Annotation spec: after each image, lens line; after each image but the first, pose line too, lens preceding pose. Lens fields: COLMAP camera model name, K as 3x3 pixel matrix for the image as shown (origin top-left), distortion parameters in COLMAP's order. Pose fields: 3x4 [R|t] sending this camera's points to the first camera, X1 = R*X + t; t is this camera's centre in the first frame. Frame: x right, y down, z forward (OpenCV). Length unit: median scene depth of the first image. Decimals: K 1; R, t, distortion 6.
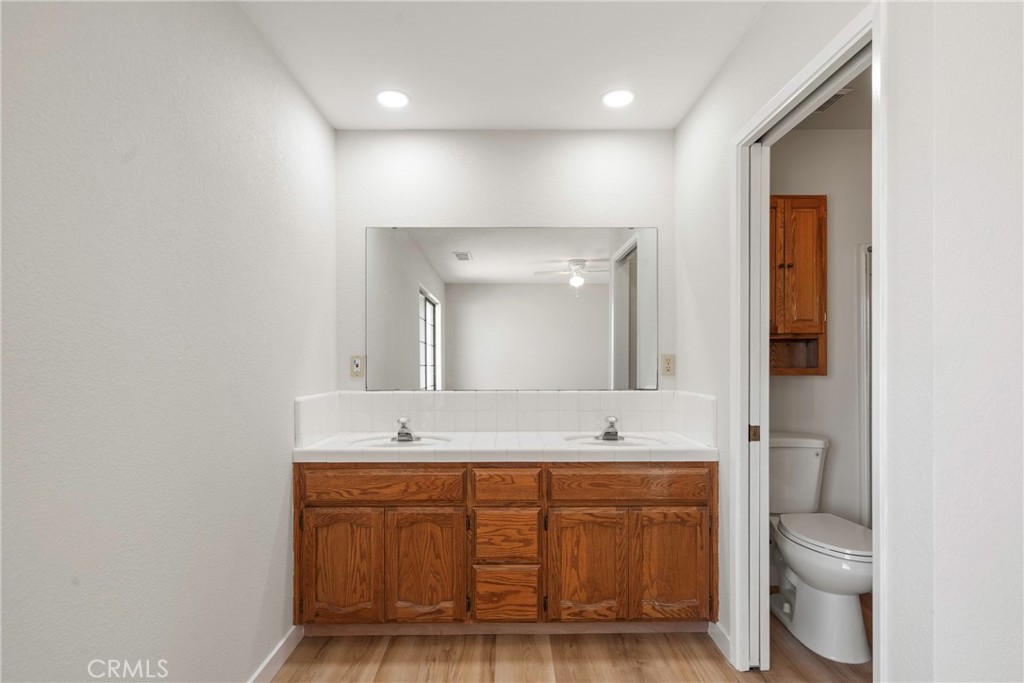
lens RADIAL K [[493.5, 0, 508.3], [0, 493.5, 363.0], [0, 0, 1]] dist [-0.001160, -0.000065]
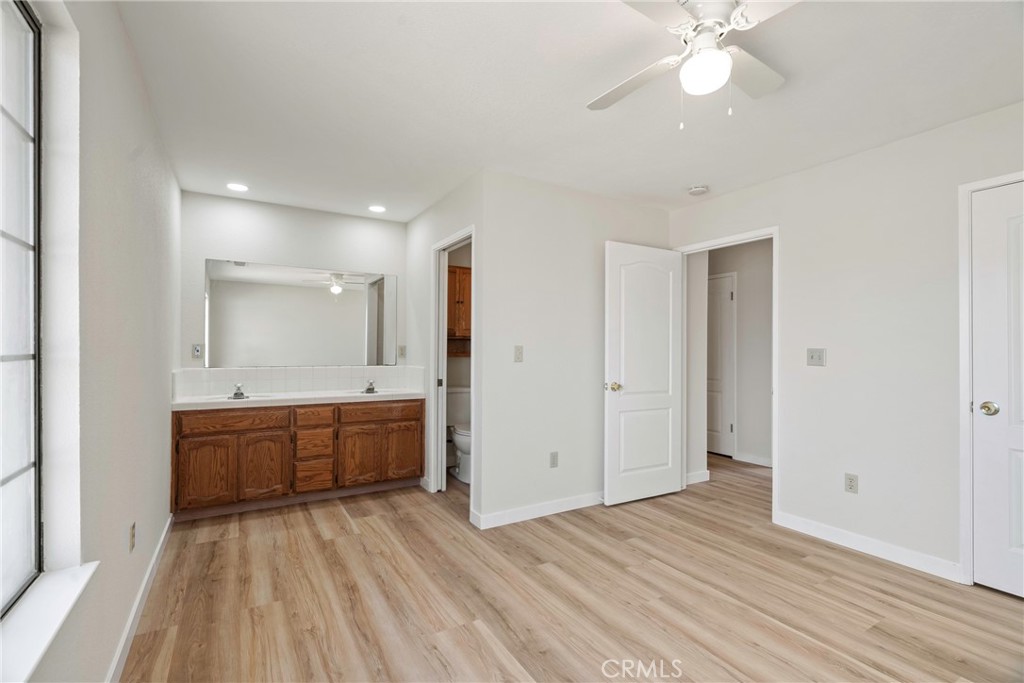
lens RADIAL K [[455.4, 0, 508.4], [0, 455.4, 348.4], [0, 0, 1]] dist [0.000106, 0.000271]
pose [[0.856879, 0.008966, 0.515439, -0.261682], [-0.006428, 0.999957, -0.006707, 0.001803], [-0.515477, 0.002434, 0.856900, -0.819011]]
